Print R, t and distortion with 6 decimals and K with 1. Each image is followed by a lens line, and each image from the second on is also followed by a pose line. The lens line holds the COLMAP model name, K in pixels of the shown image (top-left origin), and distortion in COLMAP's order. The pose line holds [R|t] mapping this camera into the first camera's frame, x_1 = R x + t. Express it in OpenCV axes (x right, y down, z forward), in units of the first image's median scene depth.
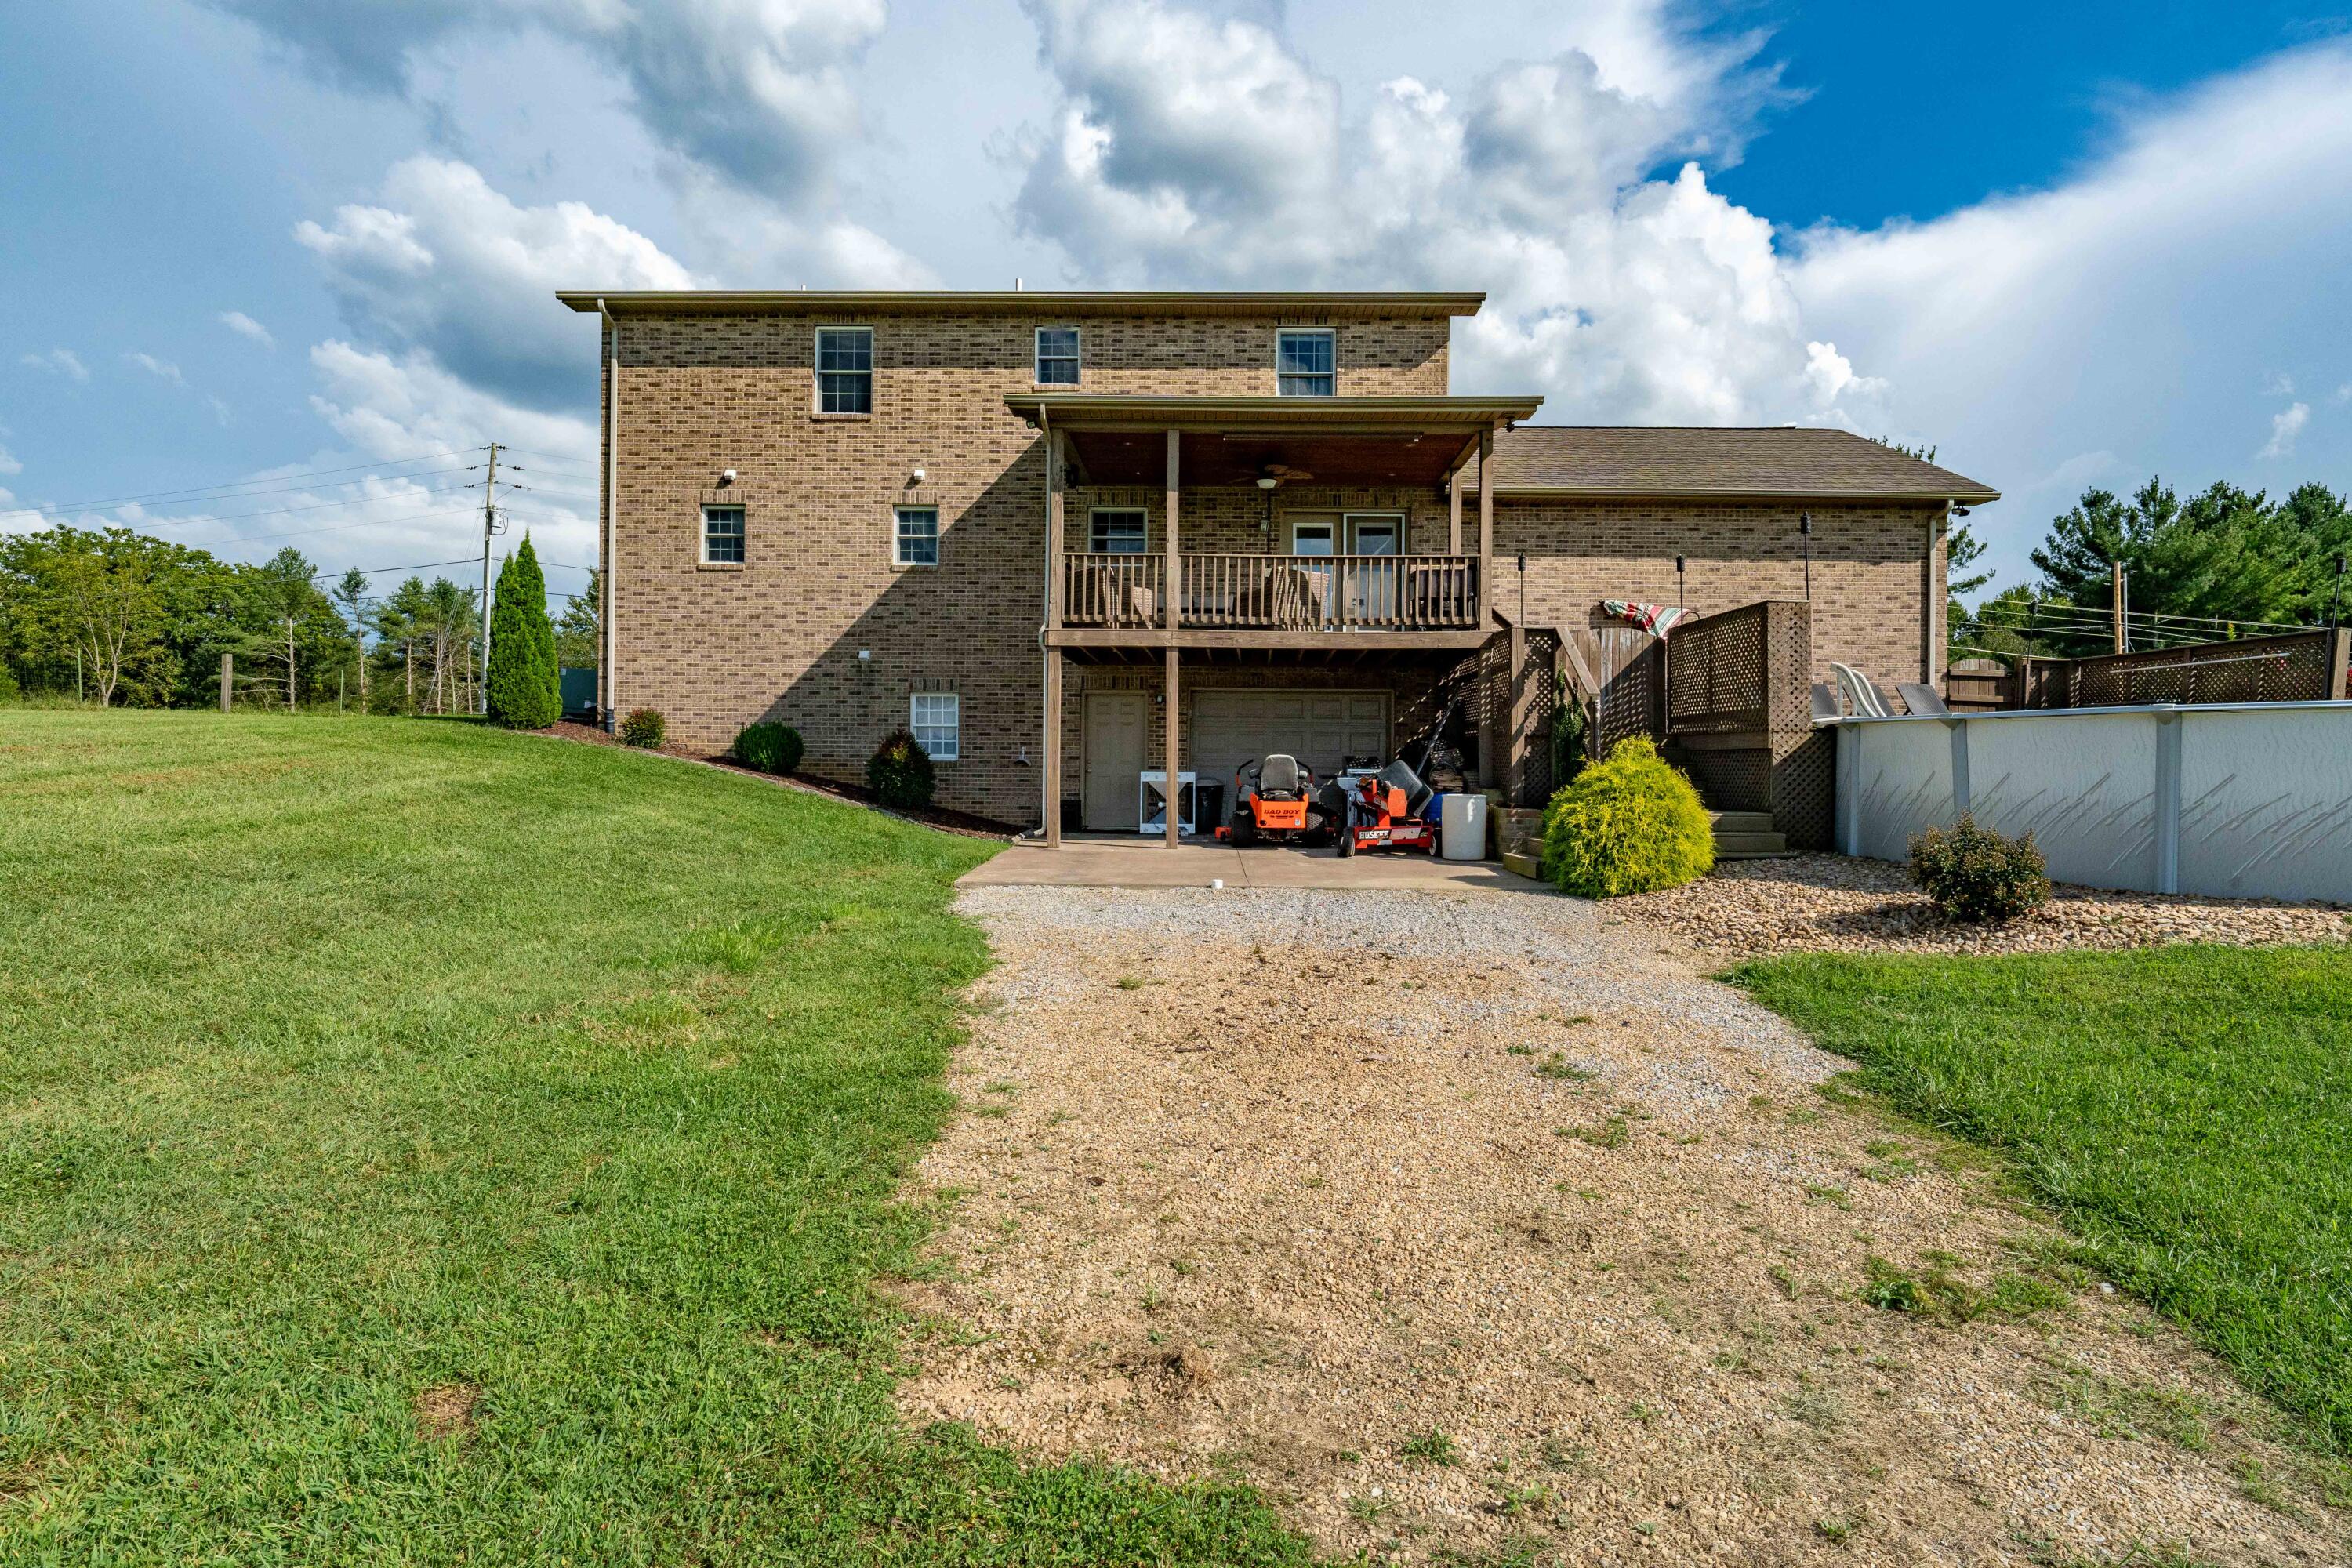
lens RADIAL K [[1176.5, 0, 1188.5], [0, 1176.5, 747.8], [0, 0, 1]] dist [-0.001583, 0.000591]
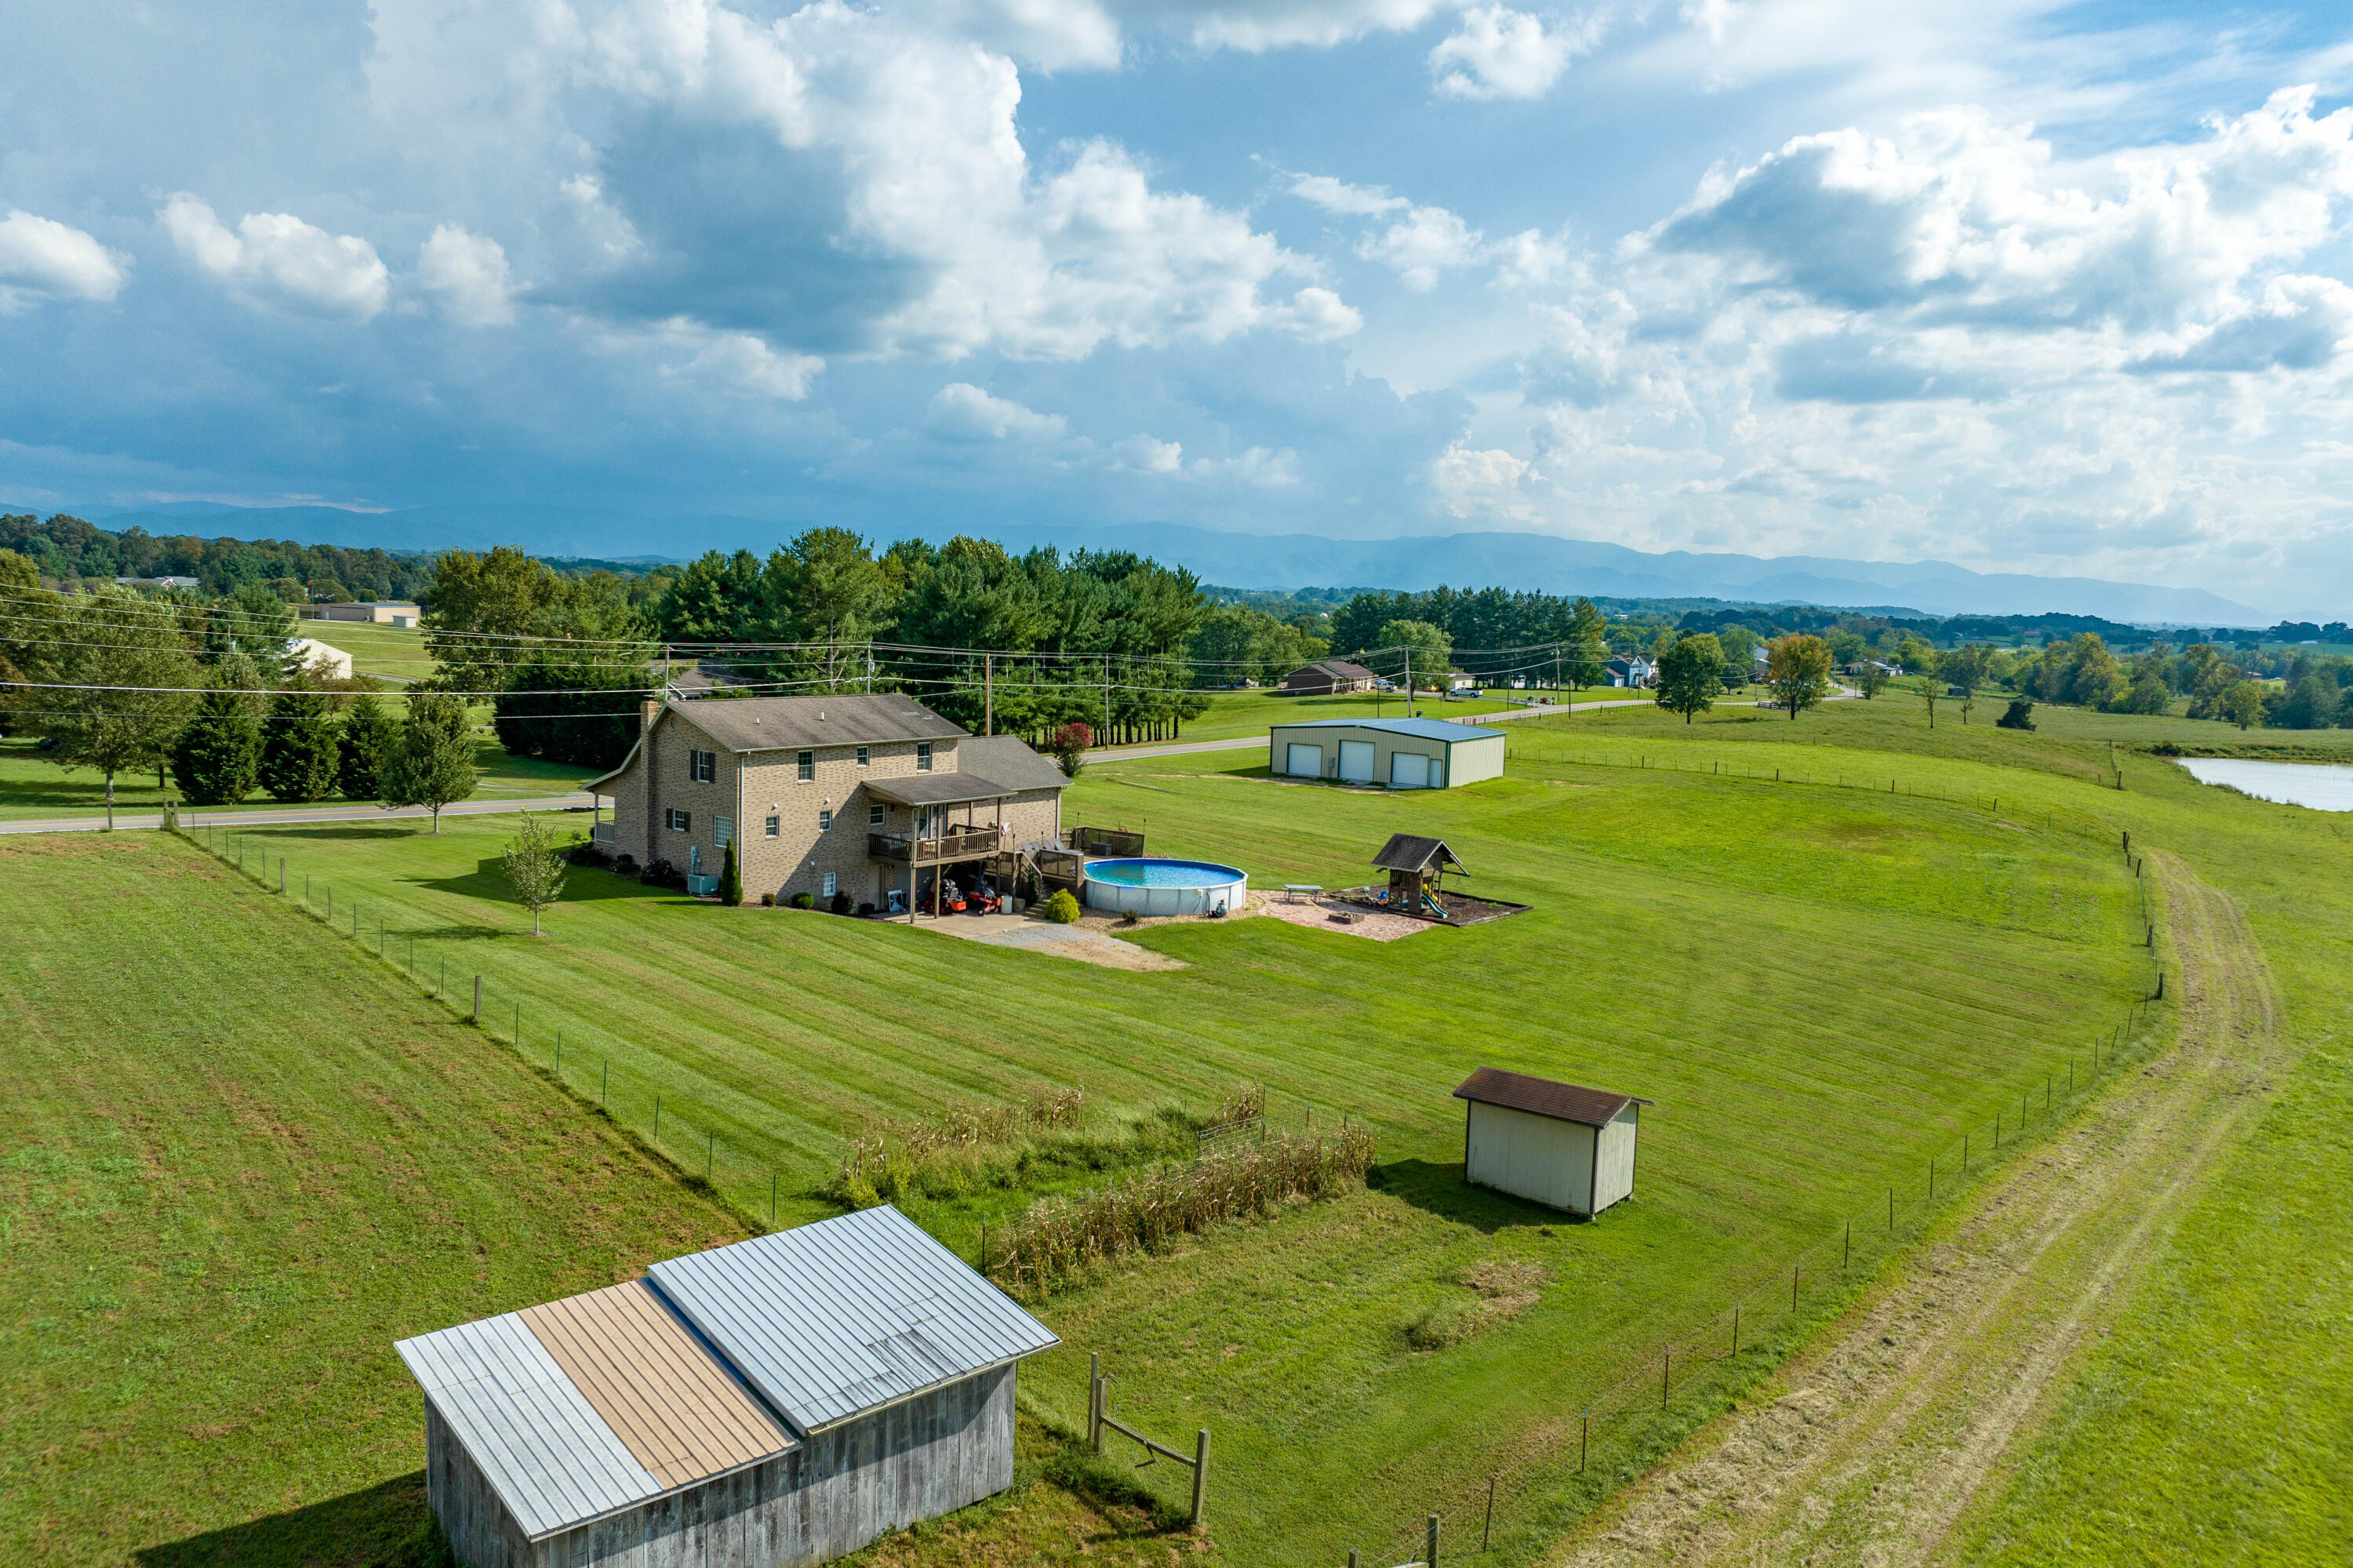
lens RADIAL K [[1651.7, 0, 1189.4], [0, 1651.7, 712.1], [0, 0, 1]] dist [-0.051386, 0.027620]
pose [[0.606202, -0.040357, 0.794286, -2.915845], [-0.036578, 0.996240, 0.078534, -0.801752], [-0.794469, -0.076661, 0.602447, -2.153988]]
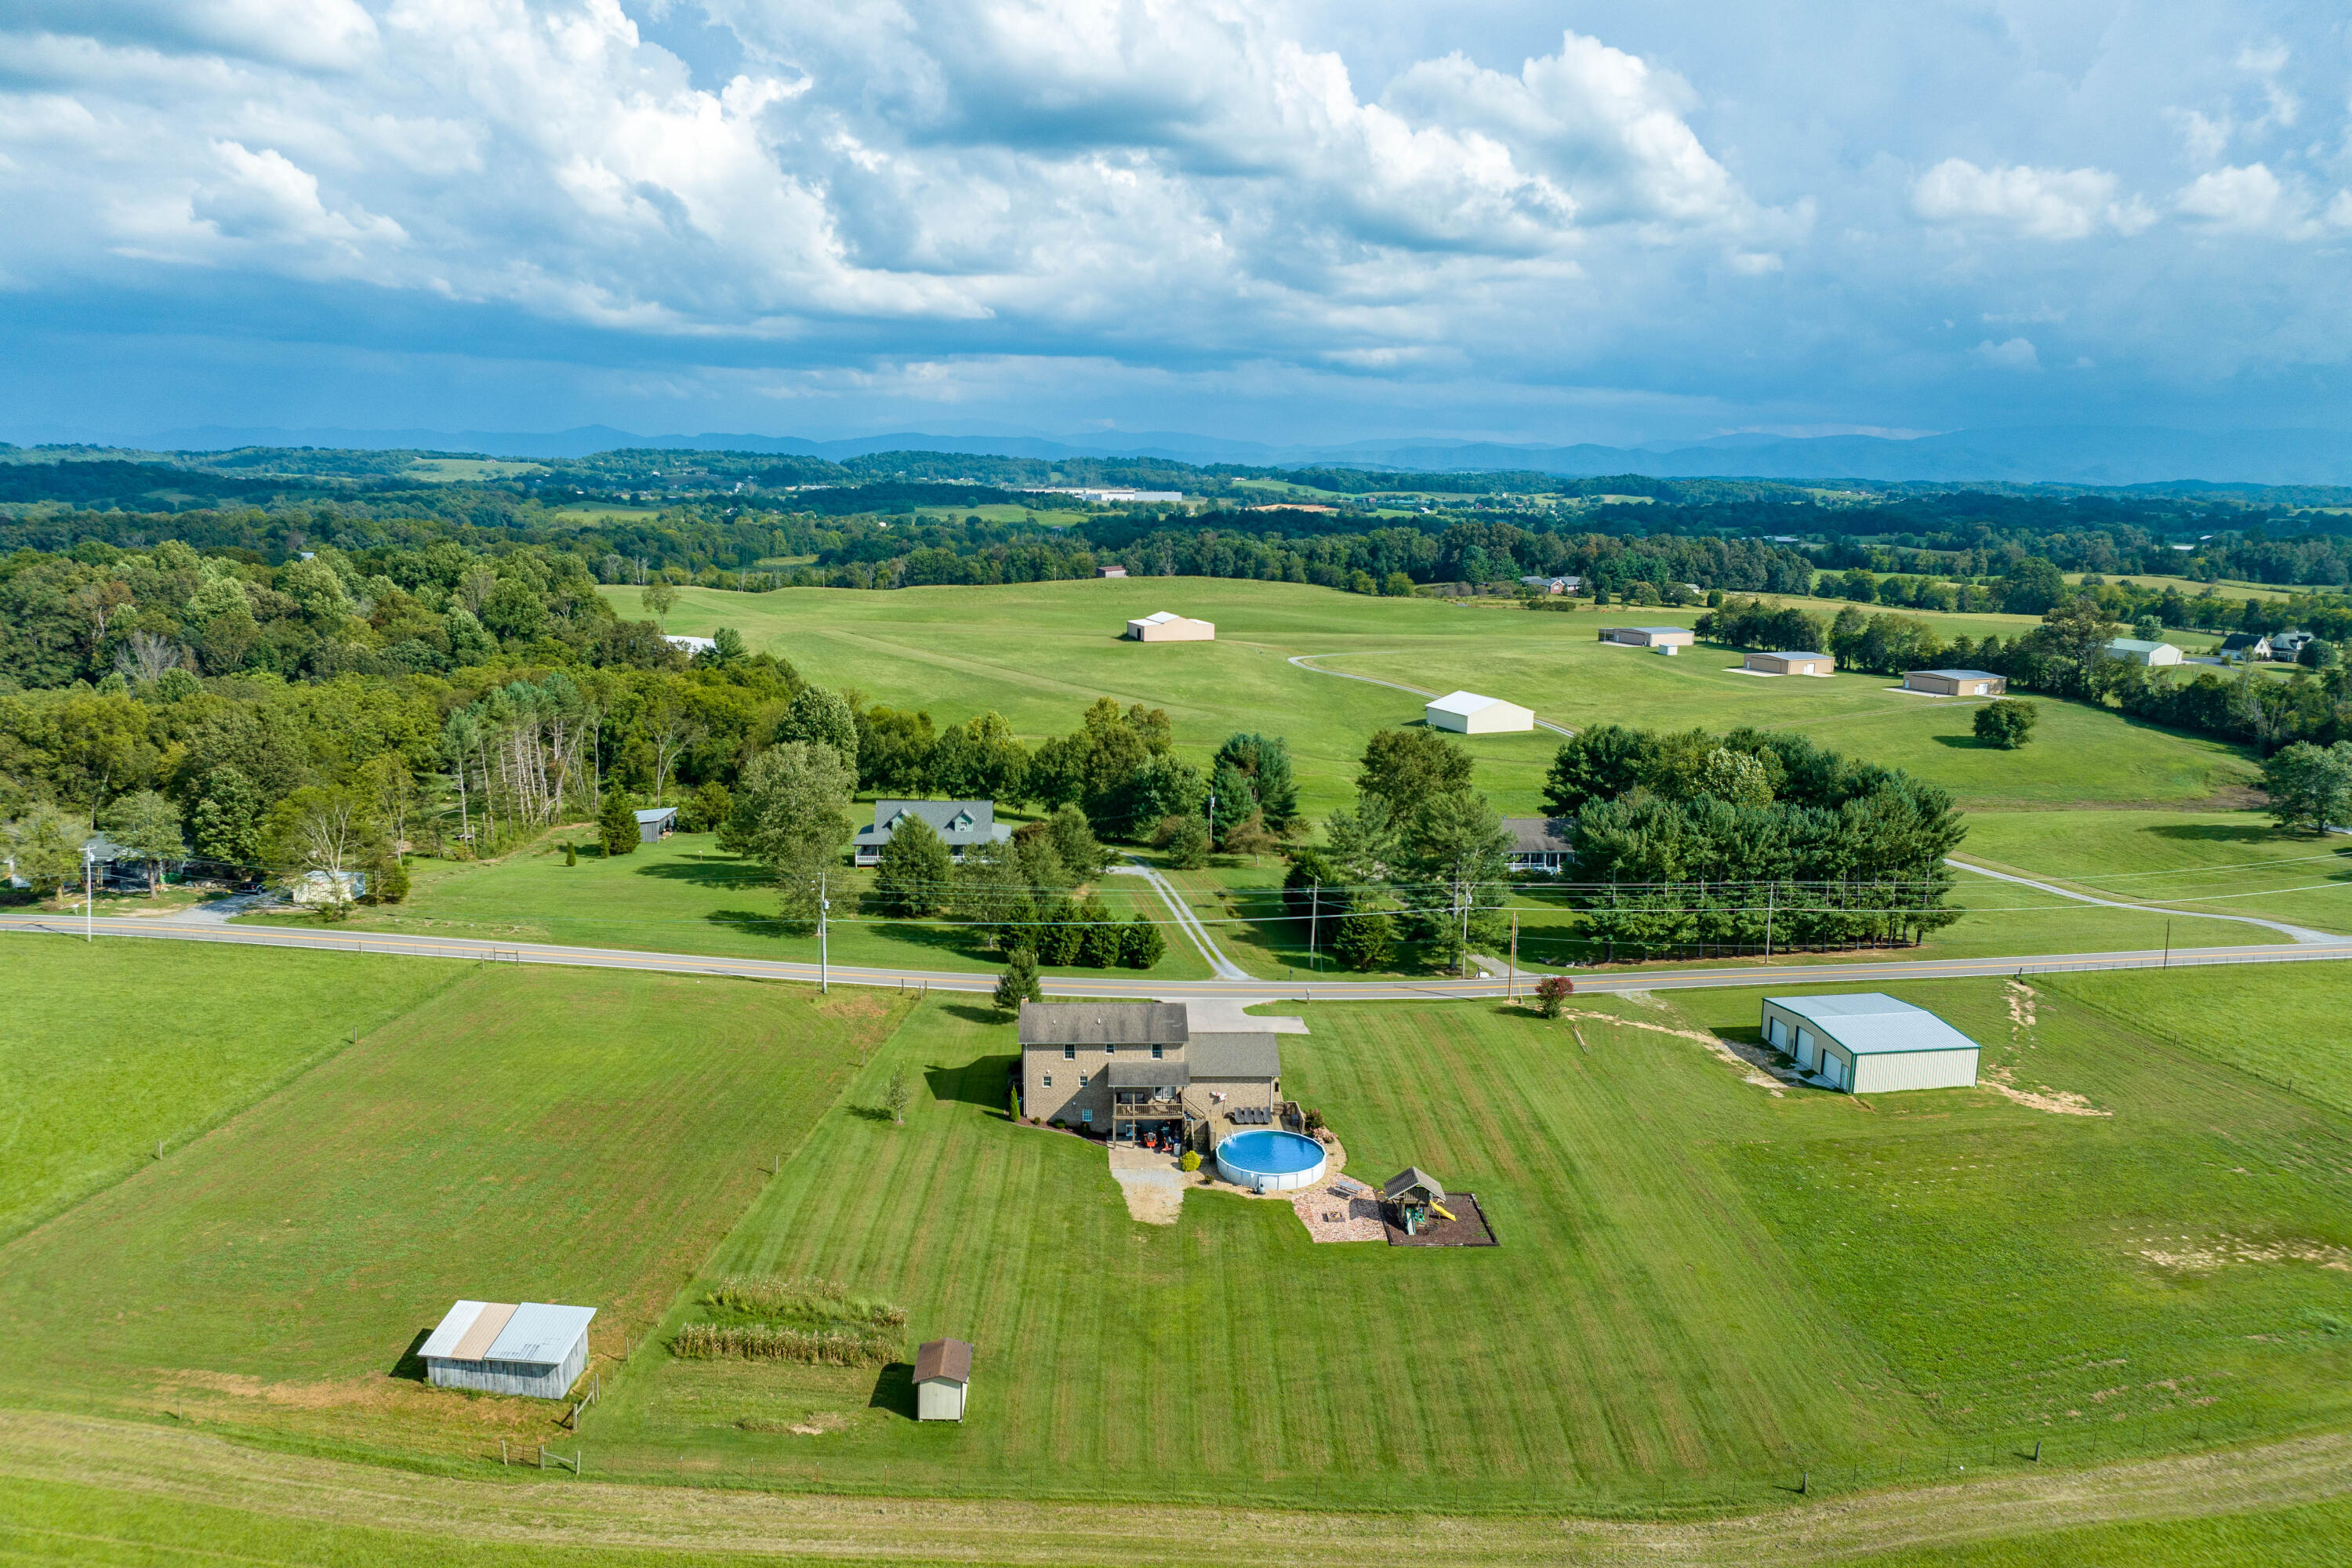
lens RADIAL K [[1634.4, 0, 1236.6], [0, 1634.4, 788.2], [0, 0, 1]] dist [-0.037619, 0.004574]
pose [[0.995681, 0.002846, 0.092792, -0.228900], [-0.020211, 0.982202, 0.186740, -2.858671], [-0.090608, -0.187809, 0.978017, -5.982515]]
